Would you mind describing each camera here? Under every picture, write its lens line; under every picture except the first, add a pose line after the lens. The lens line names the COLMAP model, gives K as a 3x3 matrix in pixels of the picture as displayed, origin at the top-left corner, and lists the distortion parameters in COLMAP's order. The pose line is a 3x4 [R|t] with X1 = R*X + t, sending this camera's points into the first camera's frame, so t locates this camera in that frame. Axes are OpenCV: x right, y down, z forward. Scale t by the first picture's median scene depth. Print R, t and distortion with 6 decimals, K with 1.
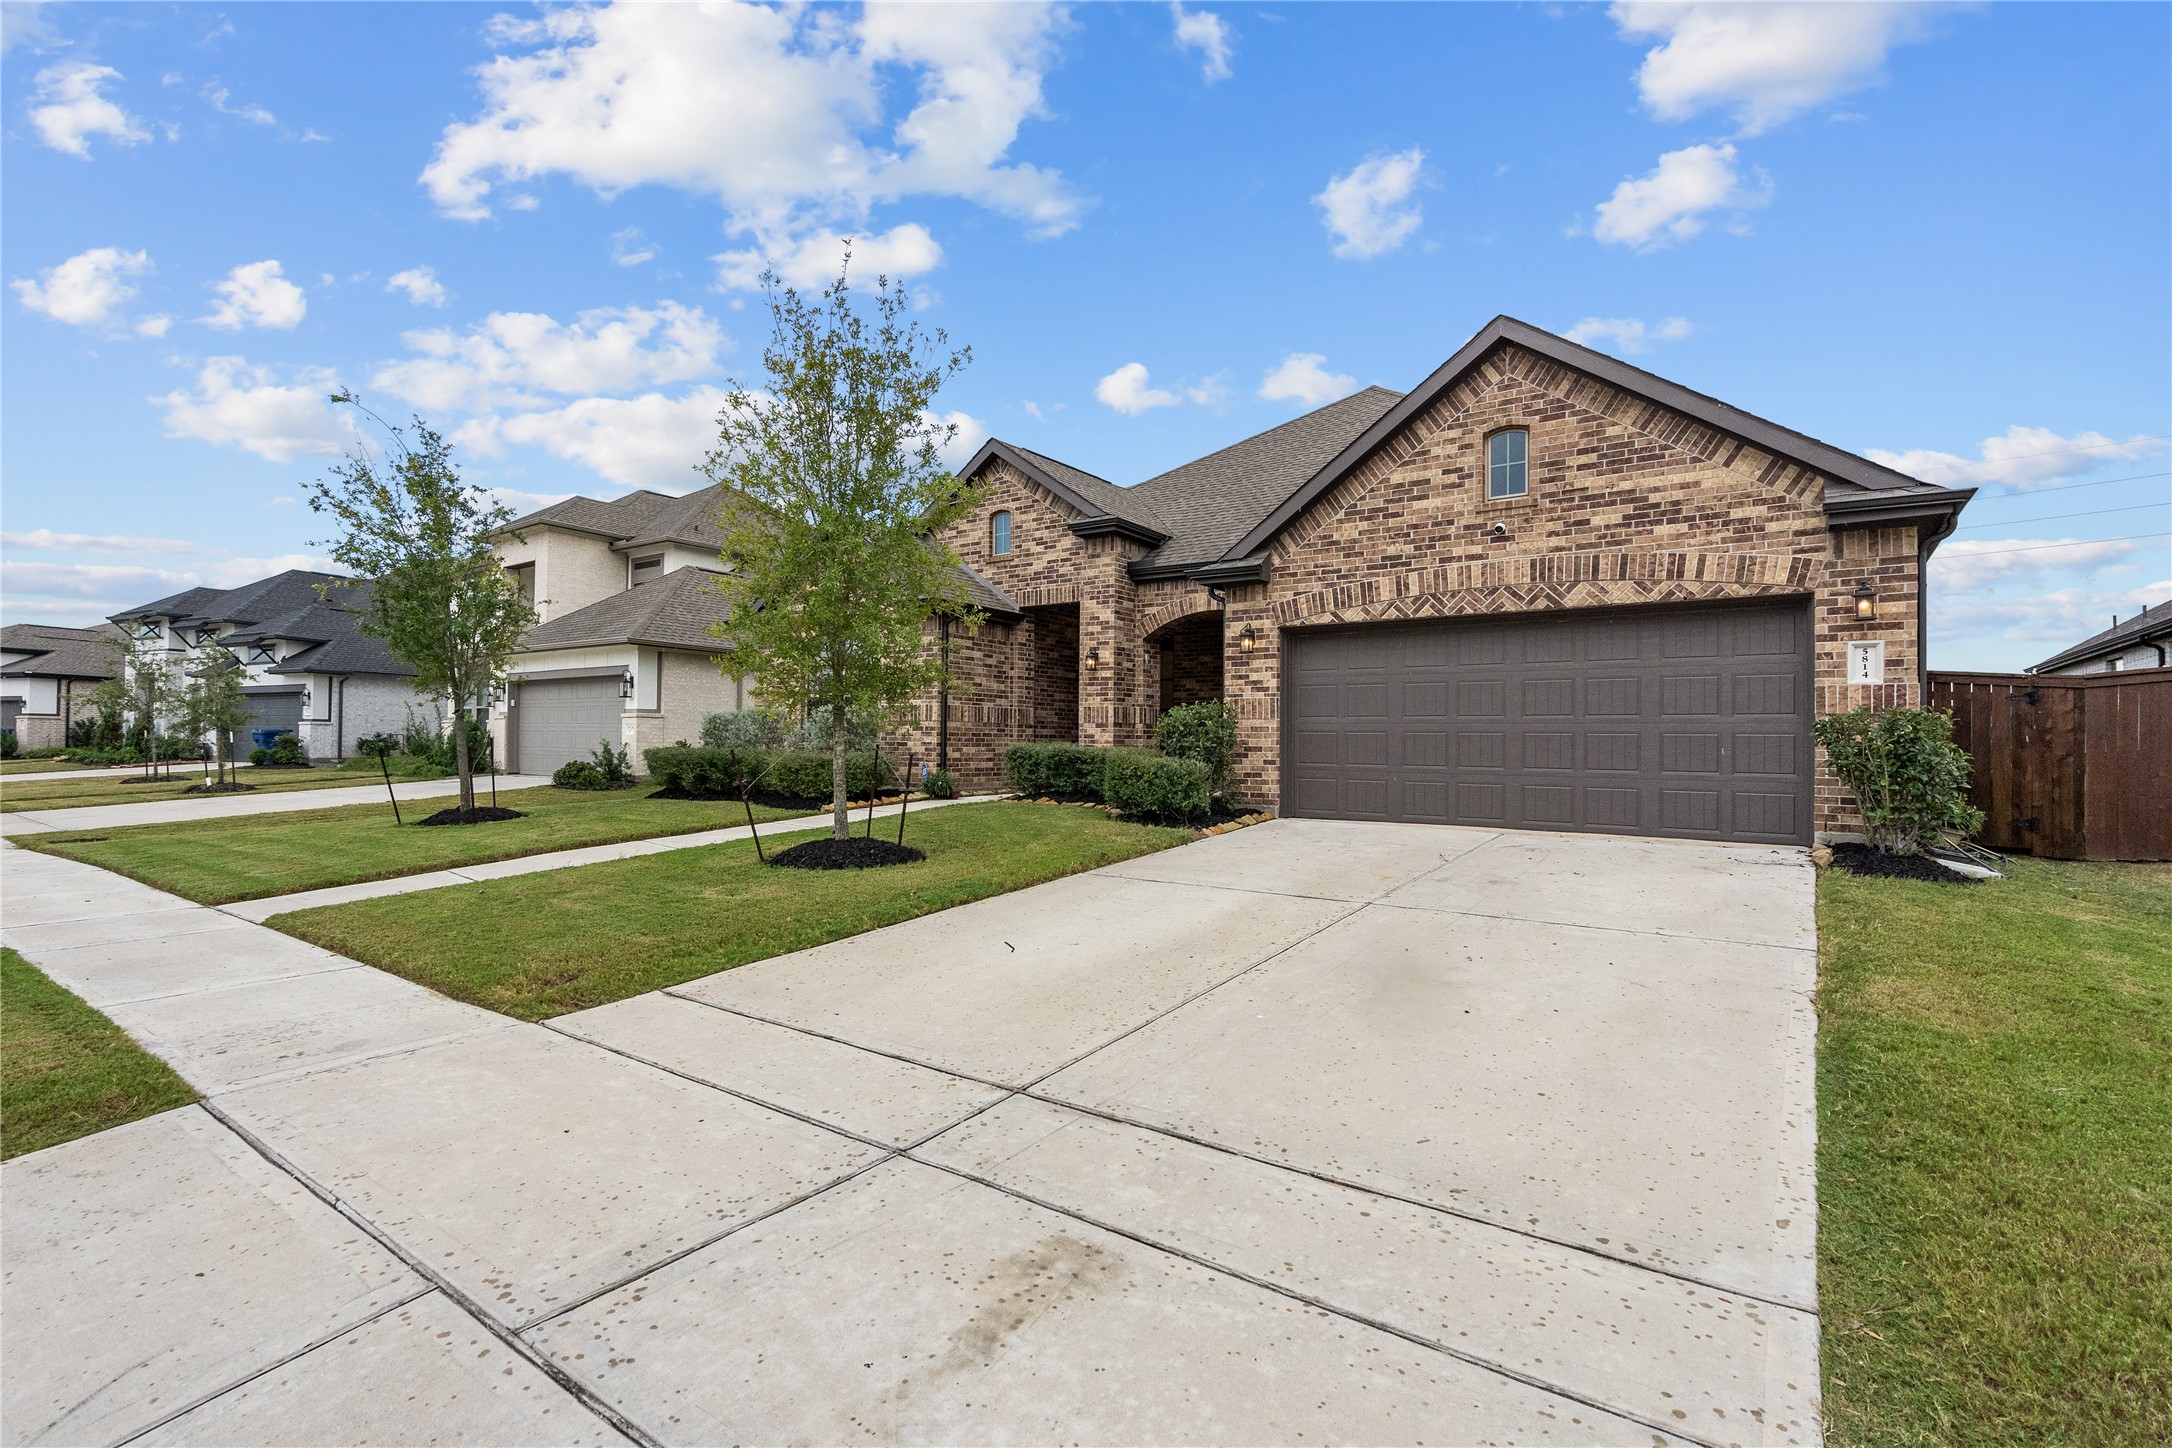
lens RADIAL K [[996.6, 0, 1083.9], [0, 996.6, 720.2], [0, 0, 1]] dist [-0.004682, 0.004355]
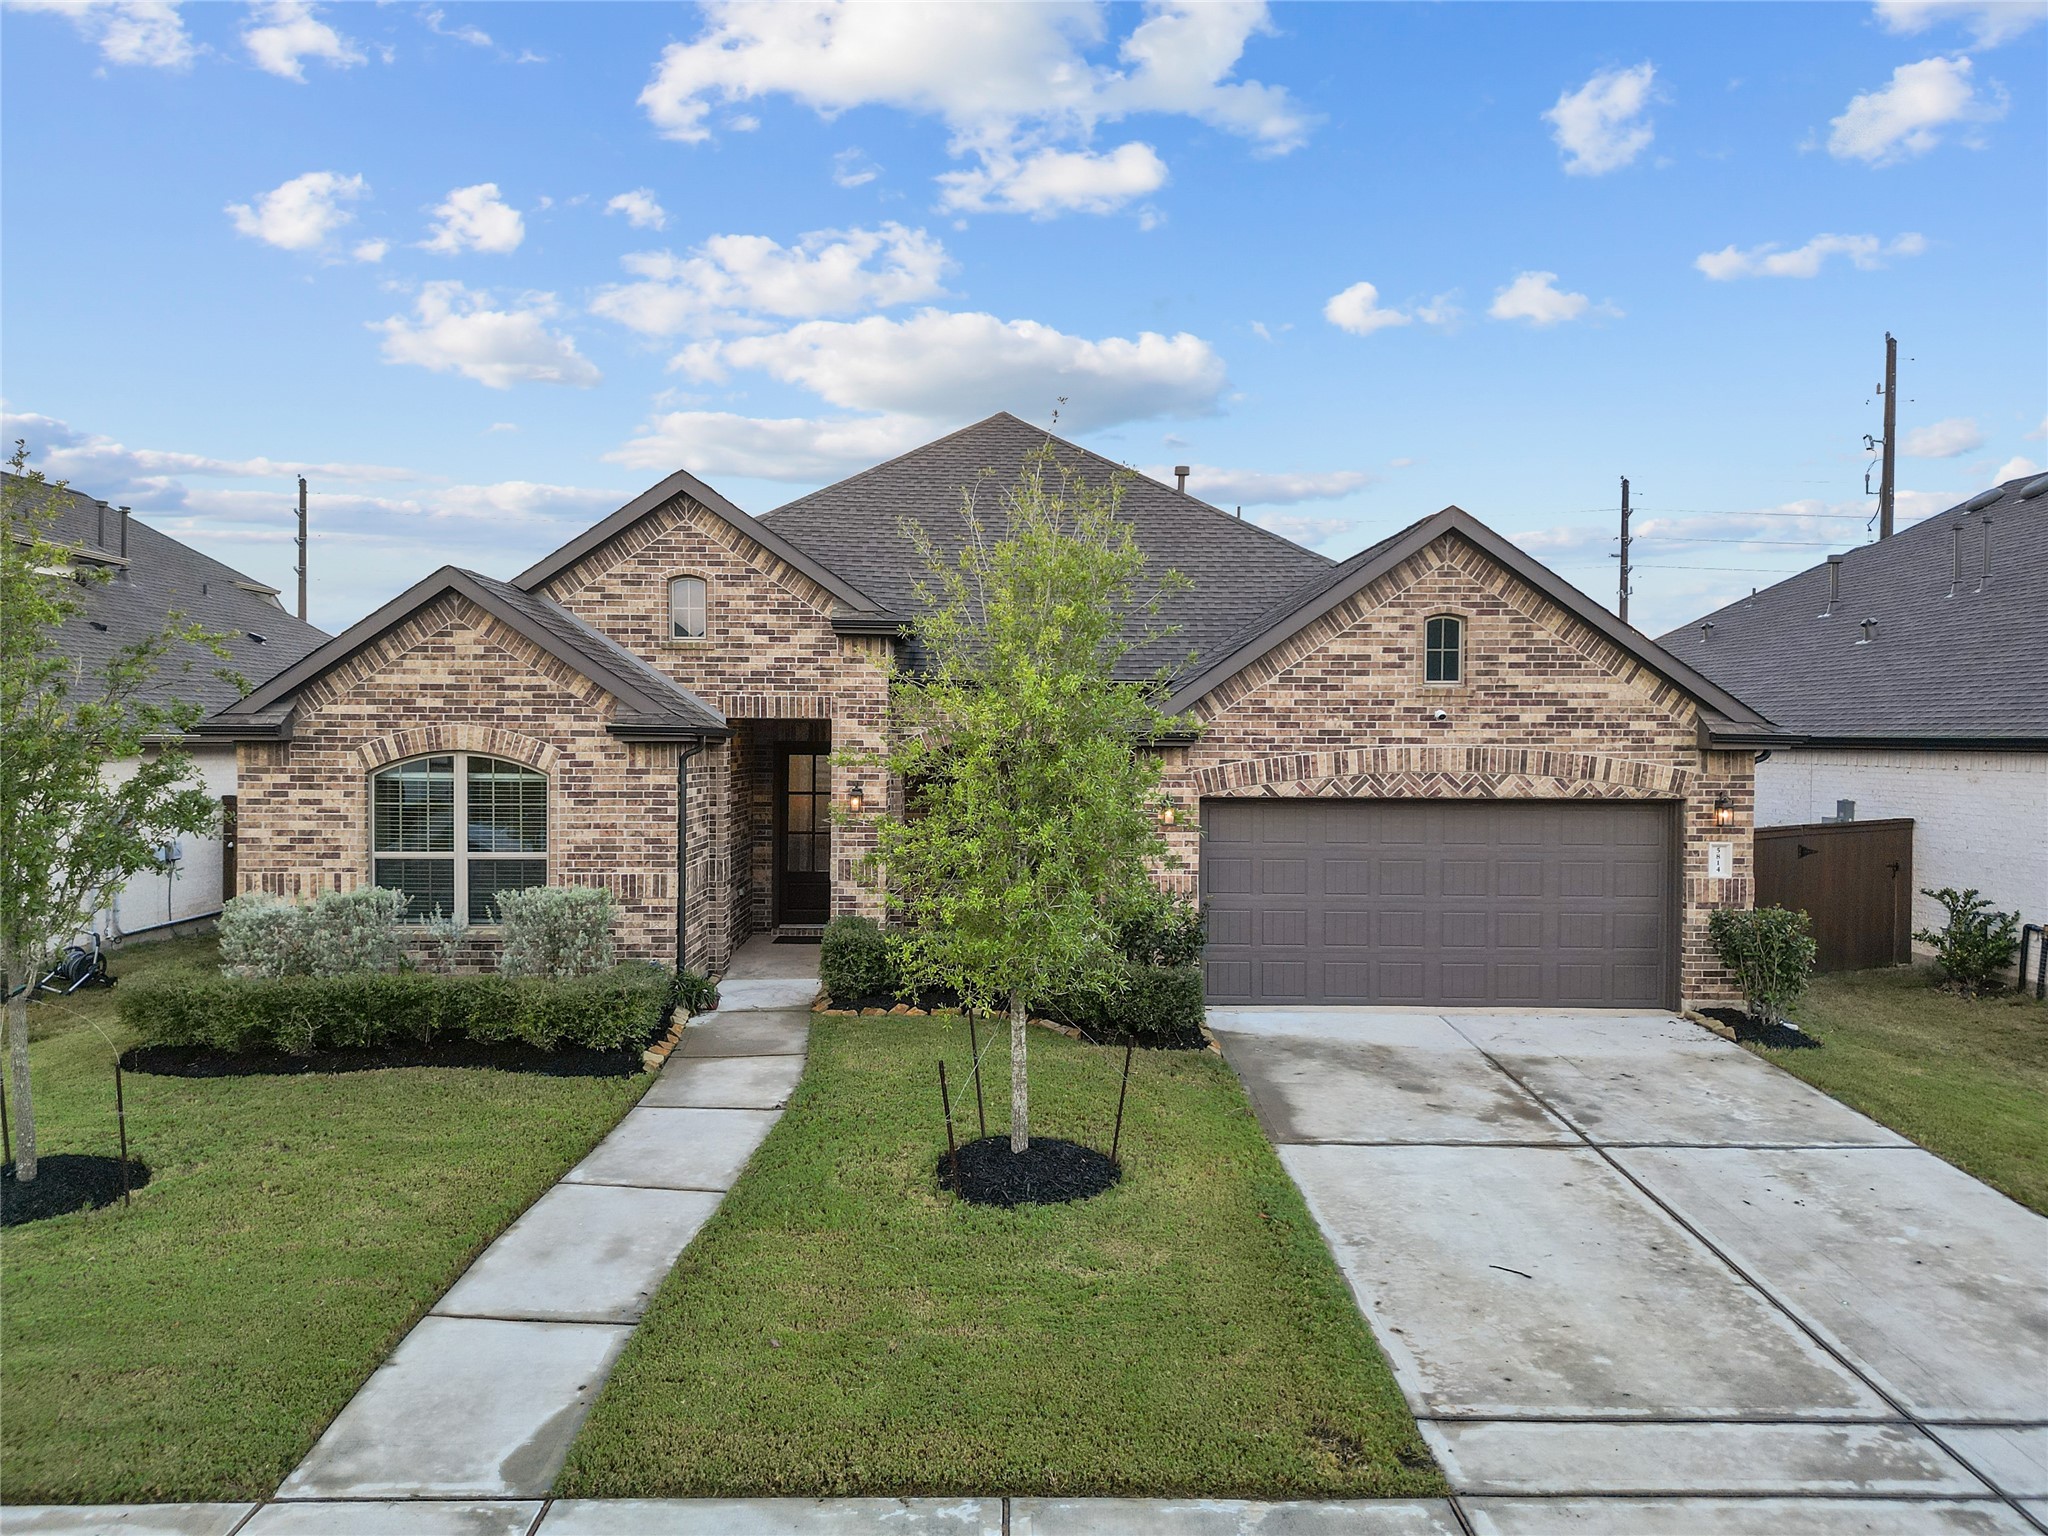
lens RADIAL K [[1446.4, 0, 1024.9], [0, 1446.4, 768.4], [0, 0, 1]] dist [0.034319, -0.005127]
pose [[0.803715, -0.022633, 0.594583, -0.794022], [-0.011697, 0.998482, 0.053820, -0.211891], [-0.594899, -0.050211, 0.802231, 0.065454]]
